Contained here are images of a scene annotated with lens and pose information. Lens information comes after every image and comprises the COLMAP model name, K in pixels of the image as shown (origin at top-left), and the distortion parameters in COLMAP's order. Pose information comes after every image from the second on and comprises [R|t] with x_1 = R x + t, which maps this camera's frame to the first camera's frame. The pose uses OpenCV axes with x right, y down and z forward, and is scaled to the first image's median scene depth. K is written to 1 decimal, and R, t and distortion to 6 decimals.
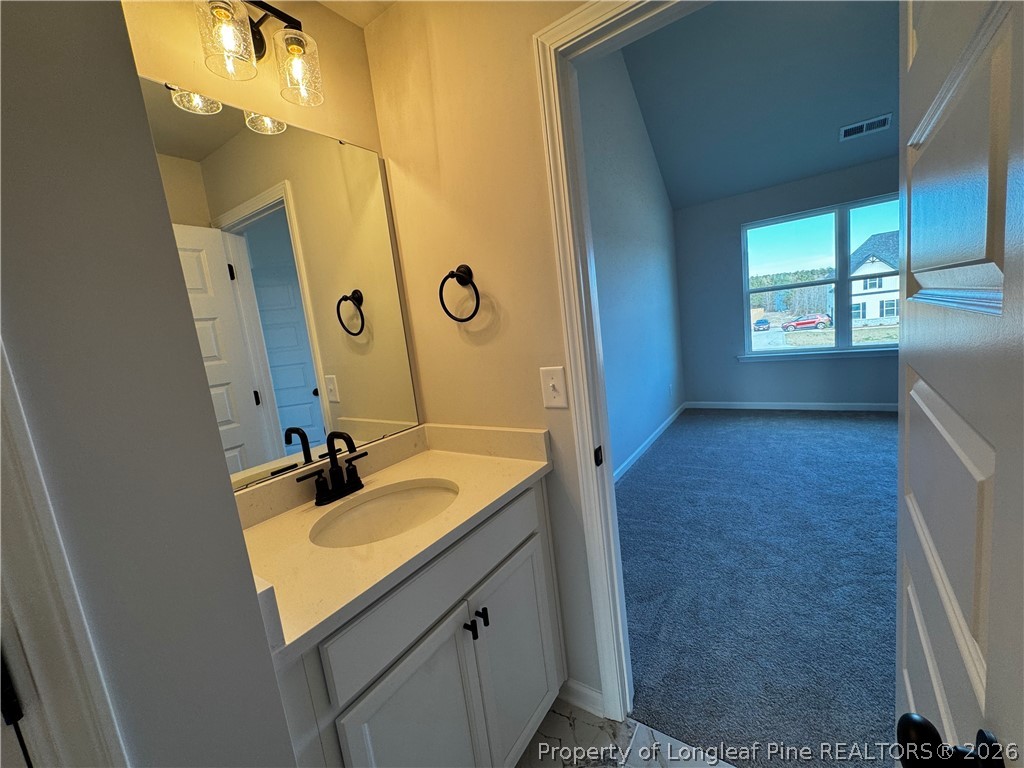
lens RADIAL K [[409.1, 0, 512.0], [0, 409.1, 384.0], [0, 0, 1]] dist [-0.000594, 0.000103]
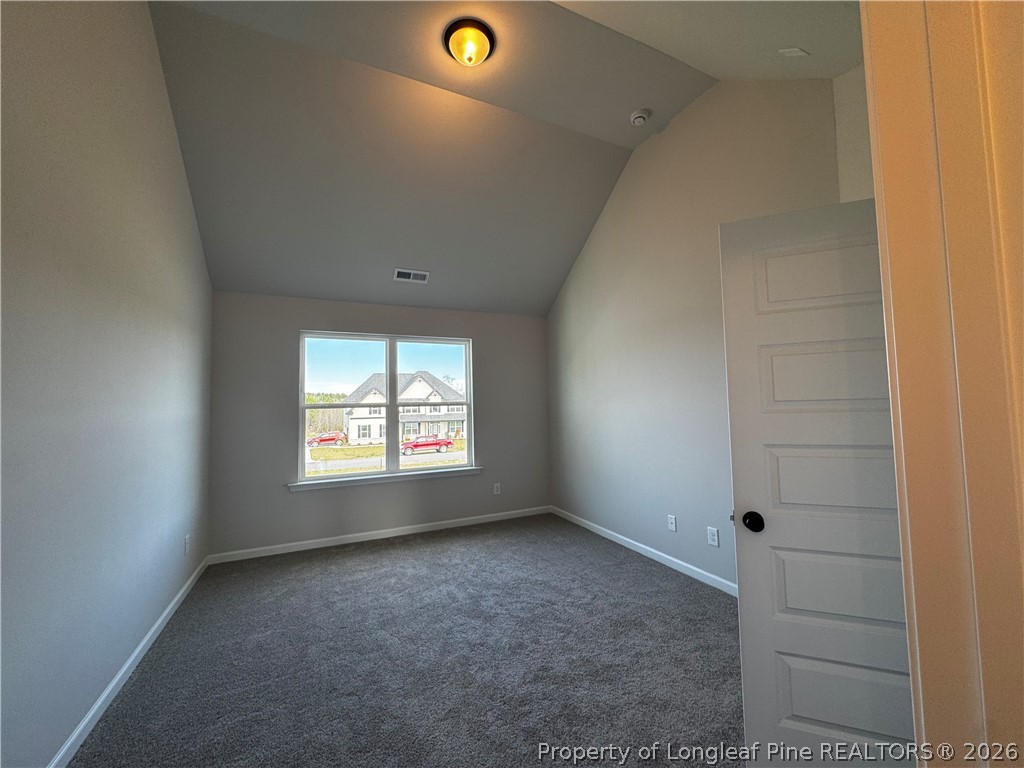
lens RADIAL K [[409.1, 0, 512.0], [0, 409.1, 384.0], [0, 0, 1]] dist [-0.000594, 0.000103]
pose [[0.502750, 0.152647, 0.850848, 0.067138], [0.086082, 0.970552, -0.224987, -0.045121], [-0.860135, 0.186355, 0.474804, 0.230595]]
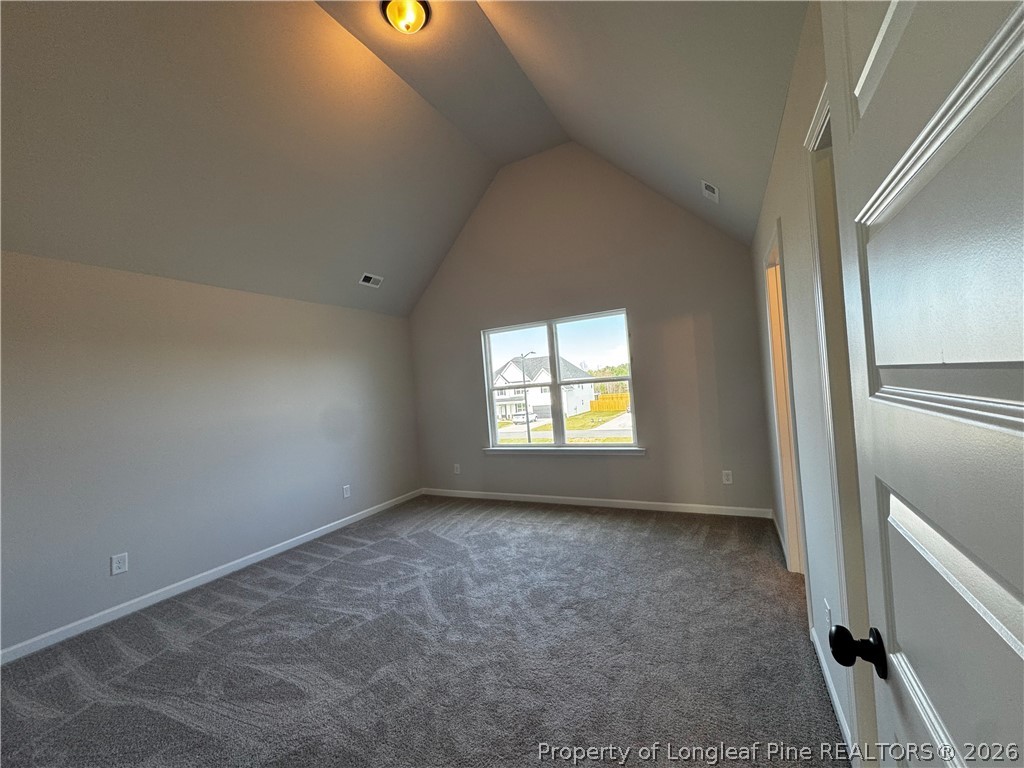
lens RADIAL K [[422.6, 0, 512.0], [0, 422.6, 384.0], [0, 0, 1]] dist [-0.000714, 0.000009]
pose [[0.992468, 0.049523, 0.112047, 0.552530], [-0.030042, 0.985107, -0.169297, -0.054211], [-0.118762, 0.164656, 0.979175, -0.118076]]
